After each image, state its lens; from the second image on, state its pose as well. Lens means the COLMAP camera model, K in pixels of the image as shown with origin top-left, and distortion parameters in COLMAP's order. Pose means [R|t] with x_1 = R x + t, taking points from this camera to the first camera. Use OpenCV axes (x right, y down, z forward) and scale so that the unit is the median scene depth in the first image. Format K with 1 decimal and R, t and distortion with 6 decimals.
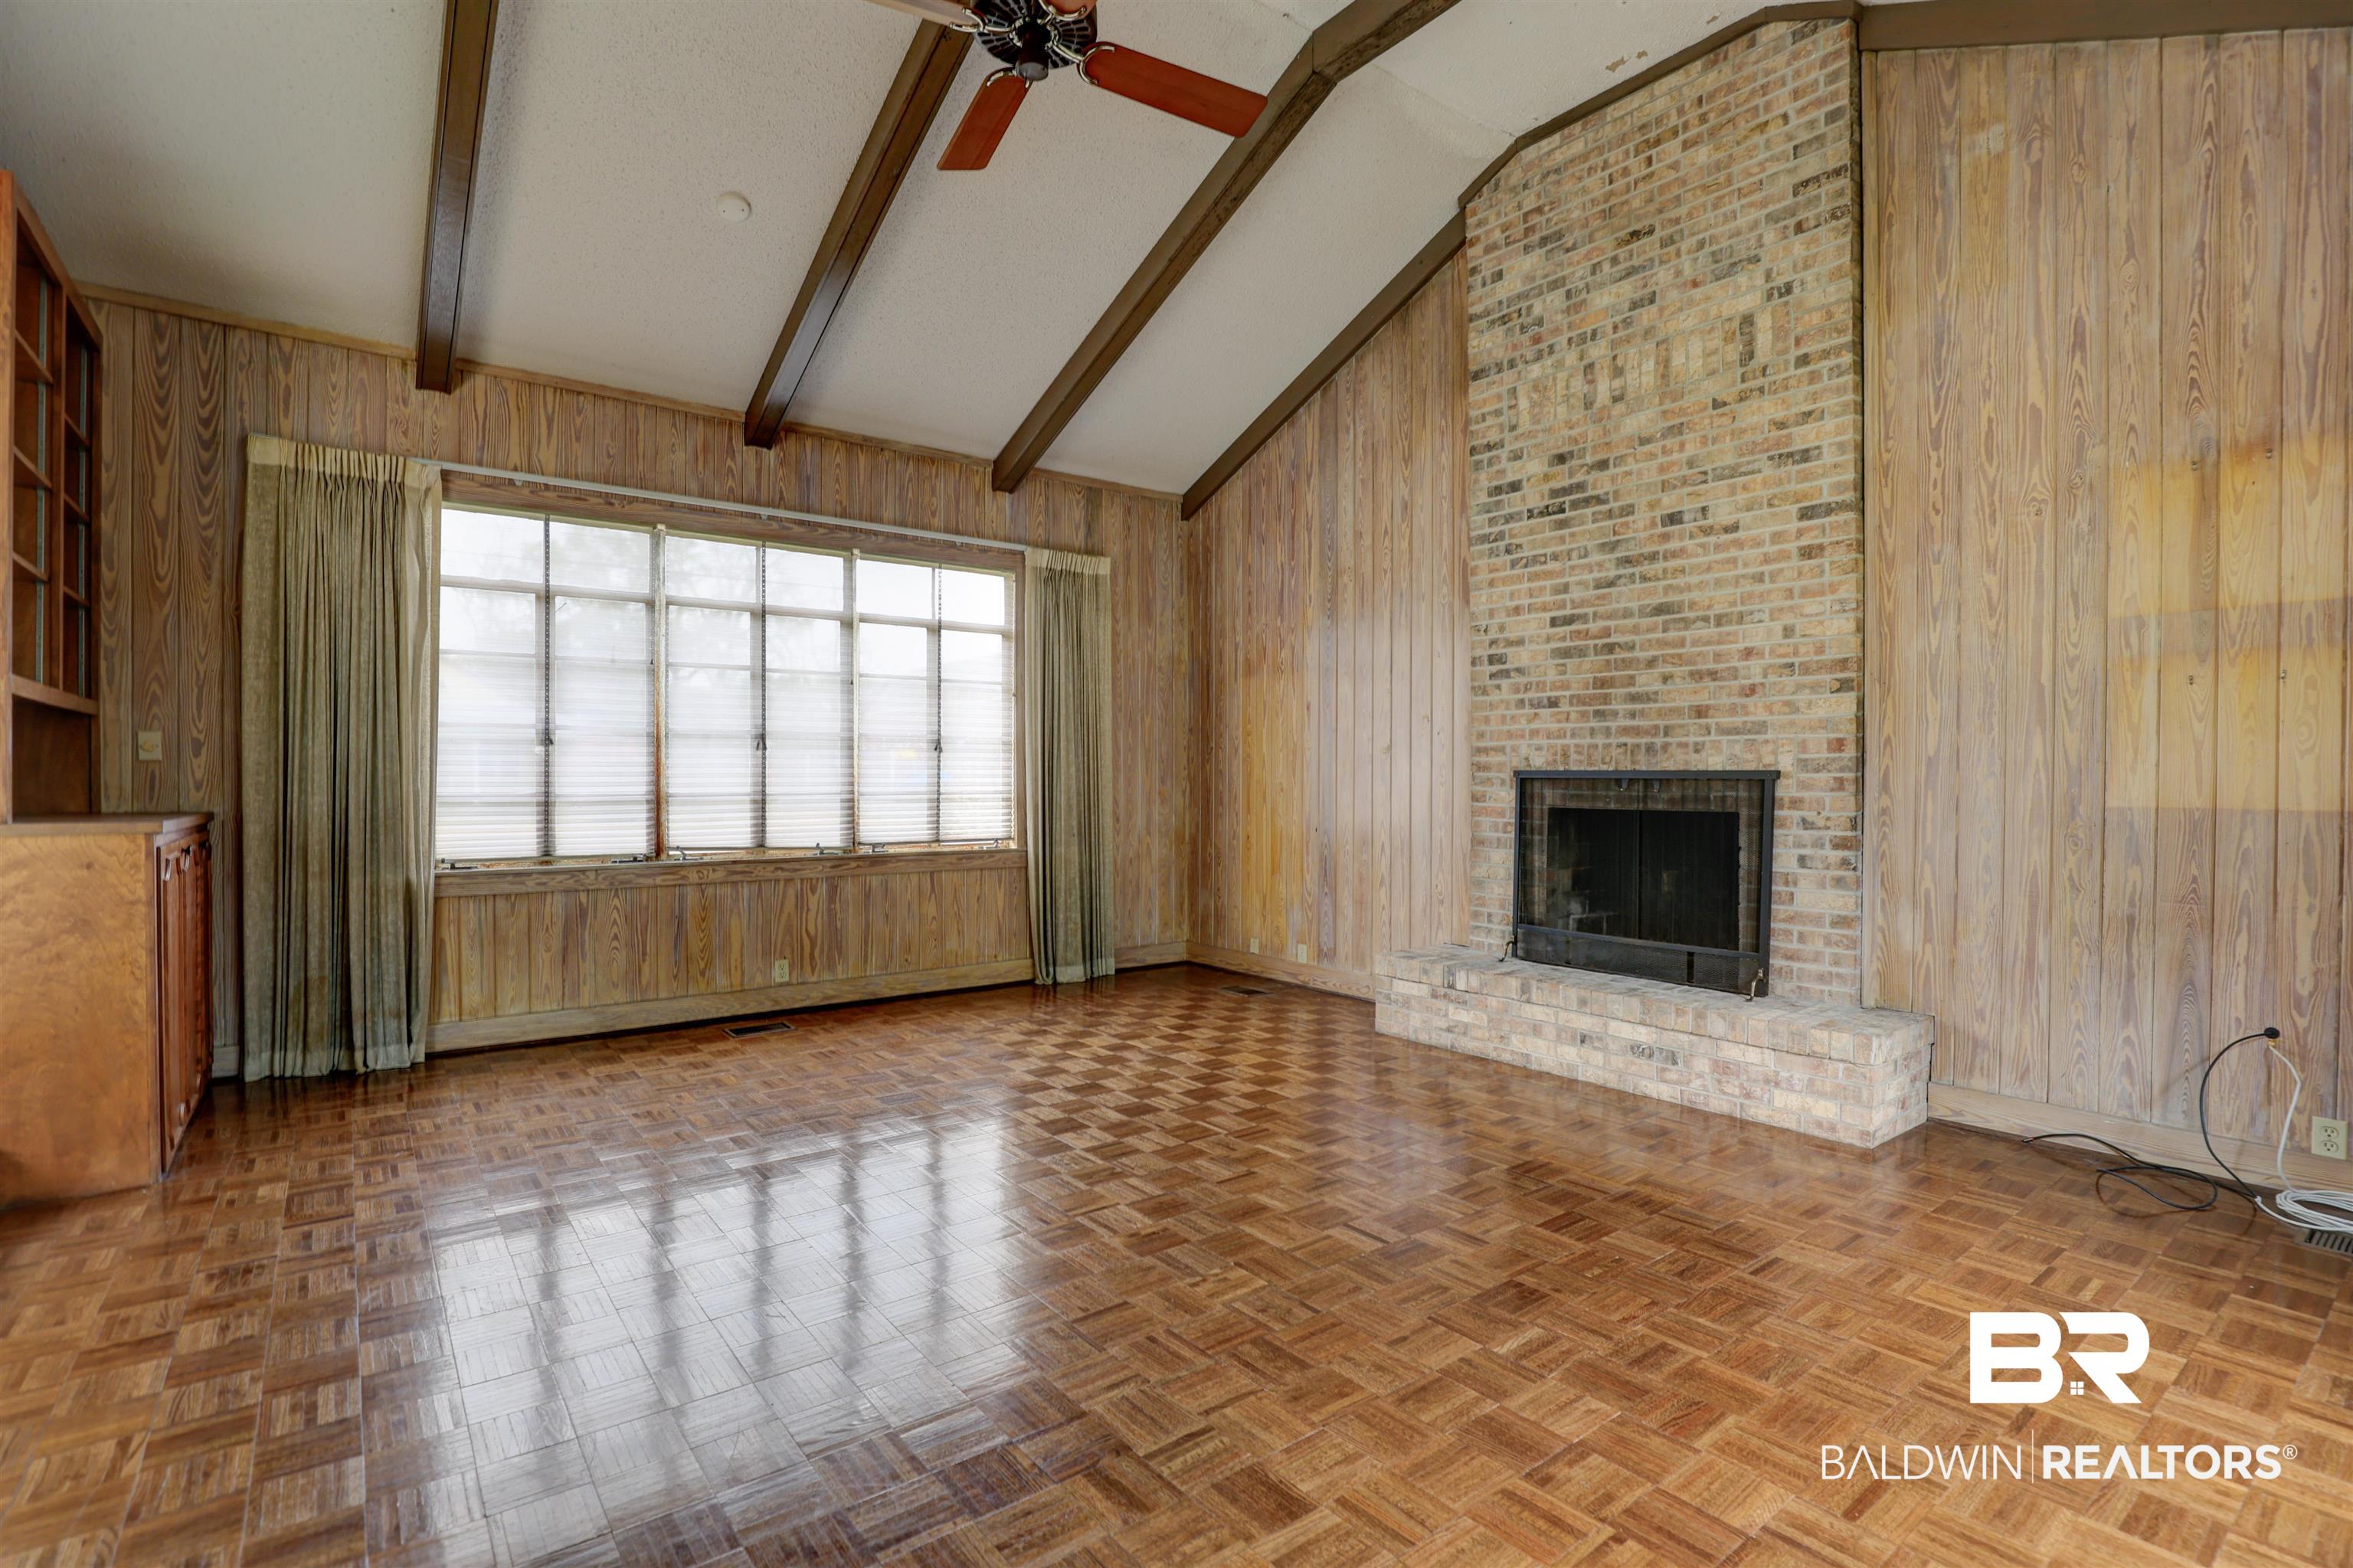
lens RADIAL K [[1081.4, 0, 1194.7], [0, 1081.4, 787.3], [0, 0, 1]] dist [-0.028876, 0.002828]
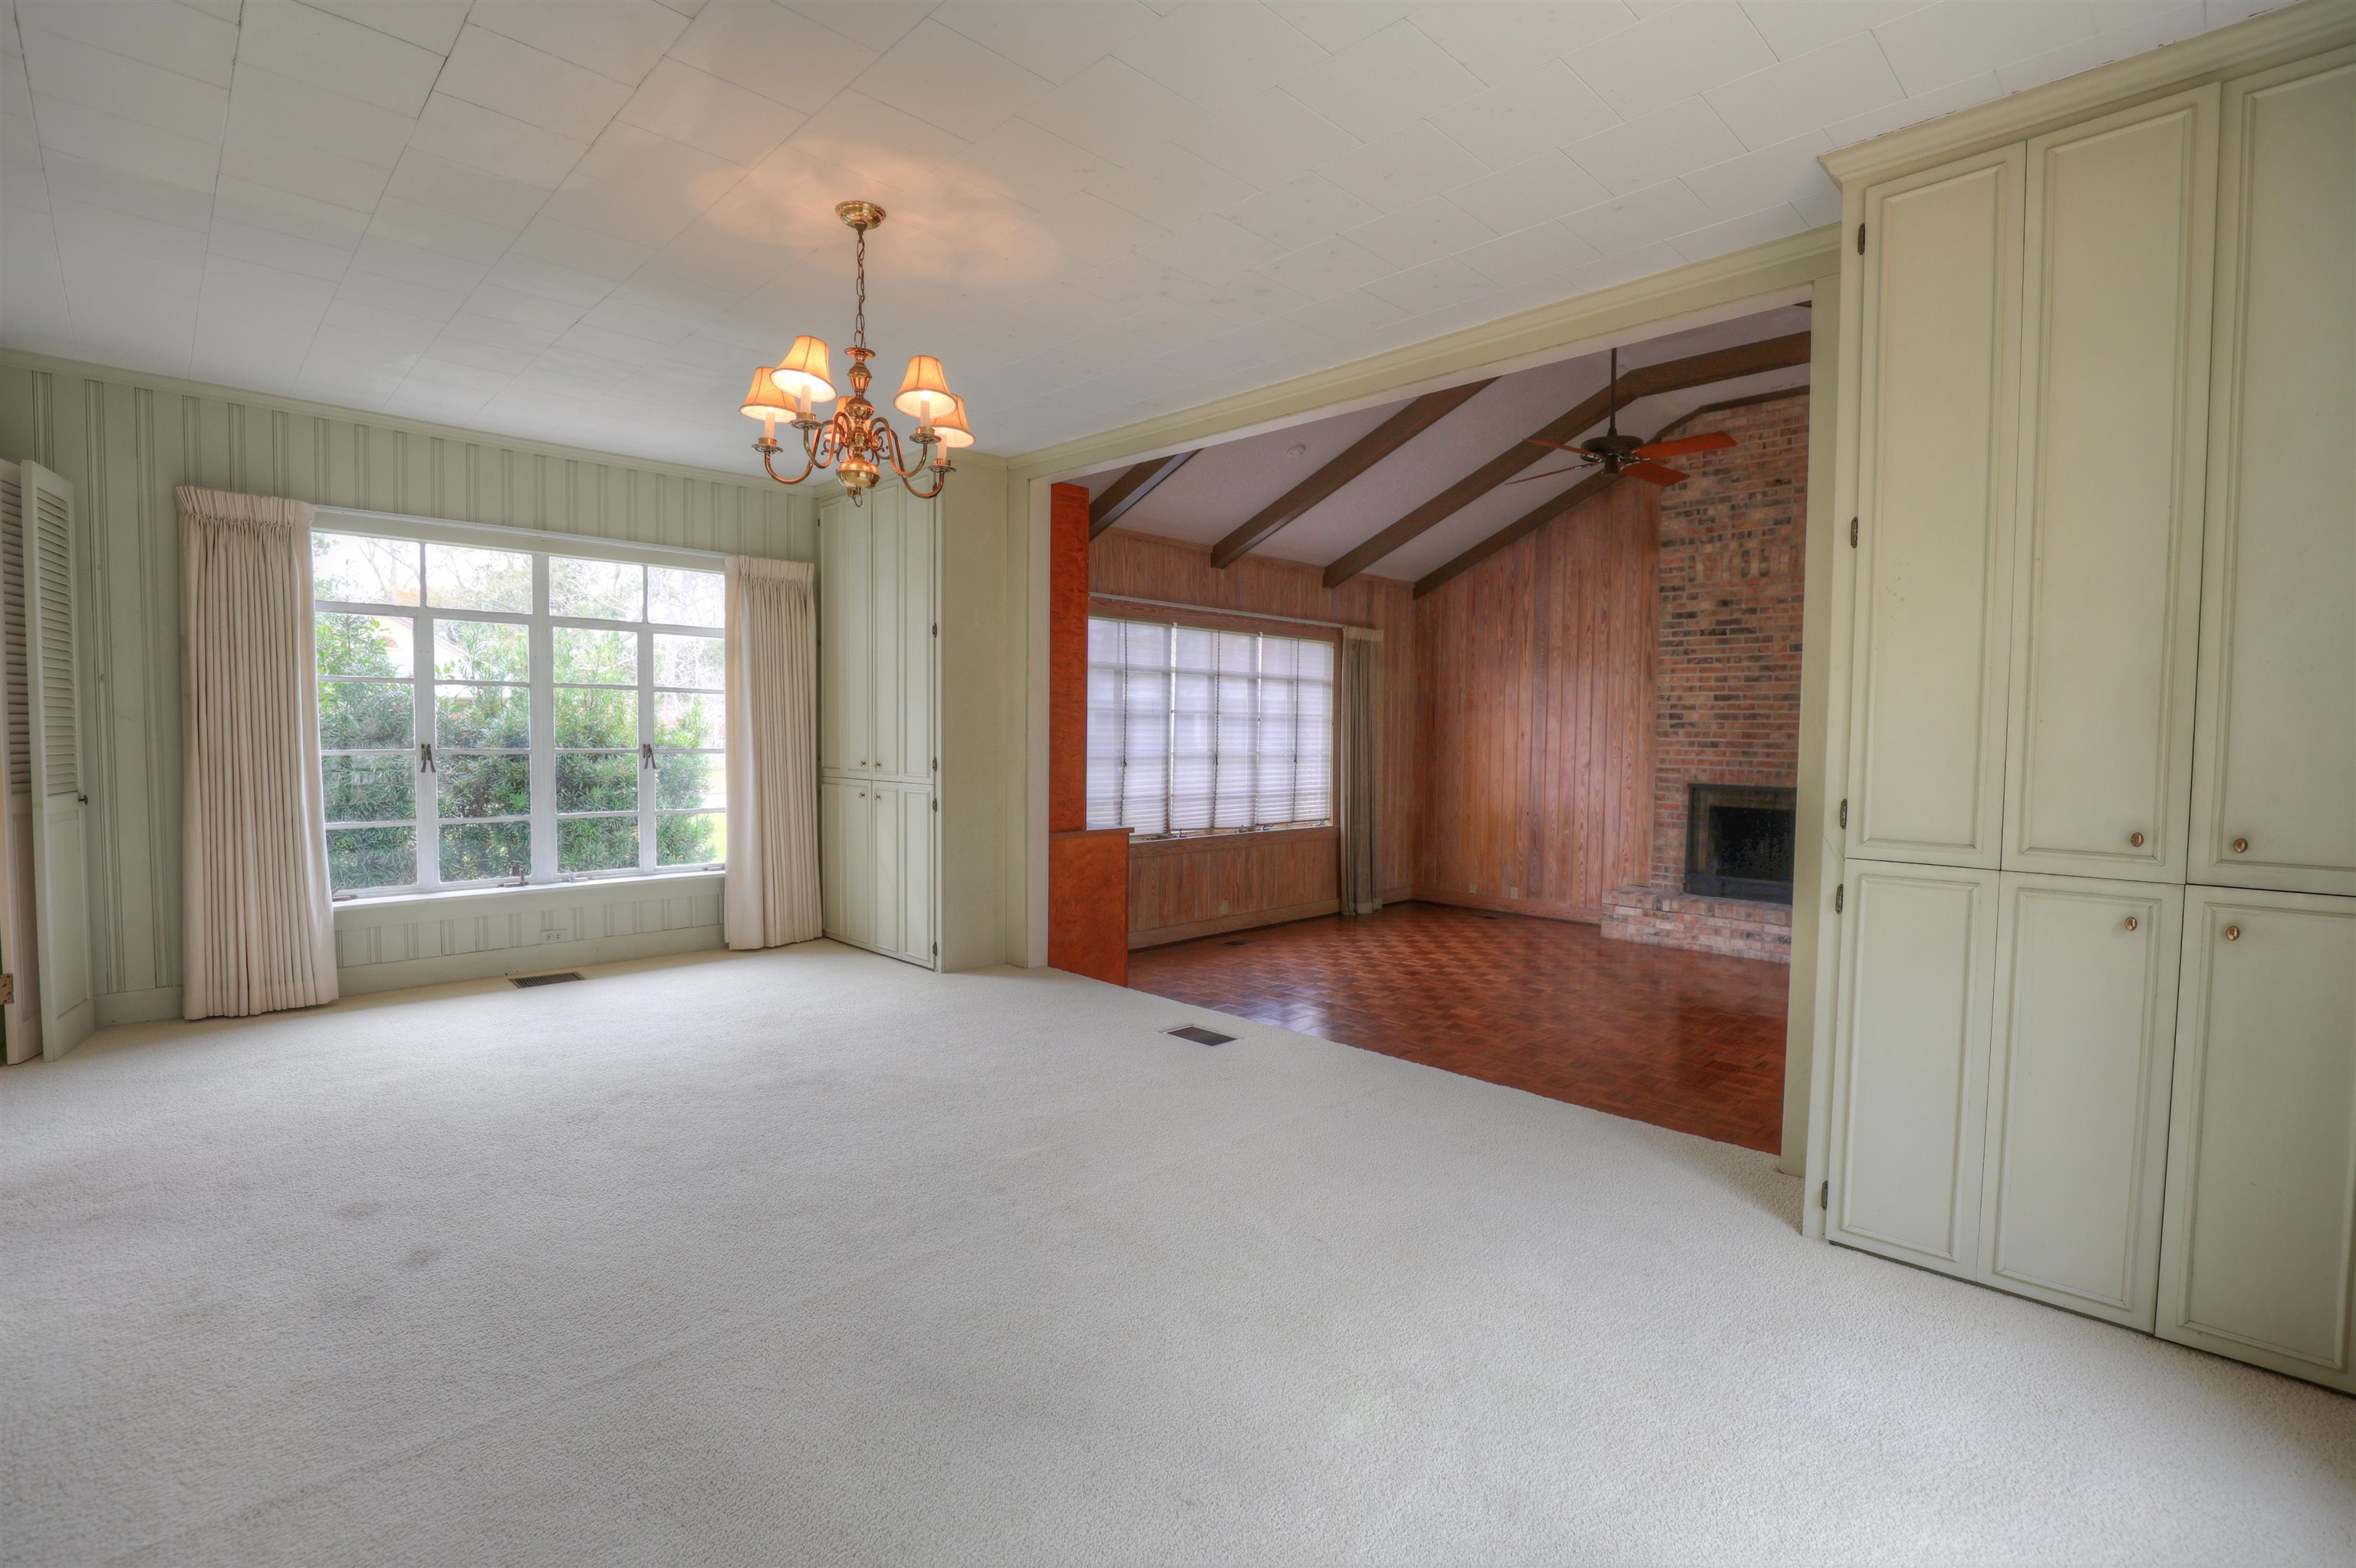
lens RADIAL K [[1082.6, 0, 1163.8], [0, 1082.6, 783.6], [0, 0, 1]] dist [-0.028876, 0.002828]
pose [[0.992498, 0.001688, 0.122247, -0.711061], [-0.006963, 0.999062, 0.042739, -0.079433], [-0.122060, -0.043270, 0.991579, -0.567020]]
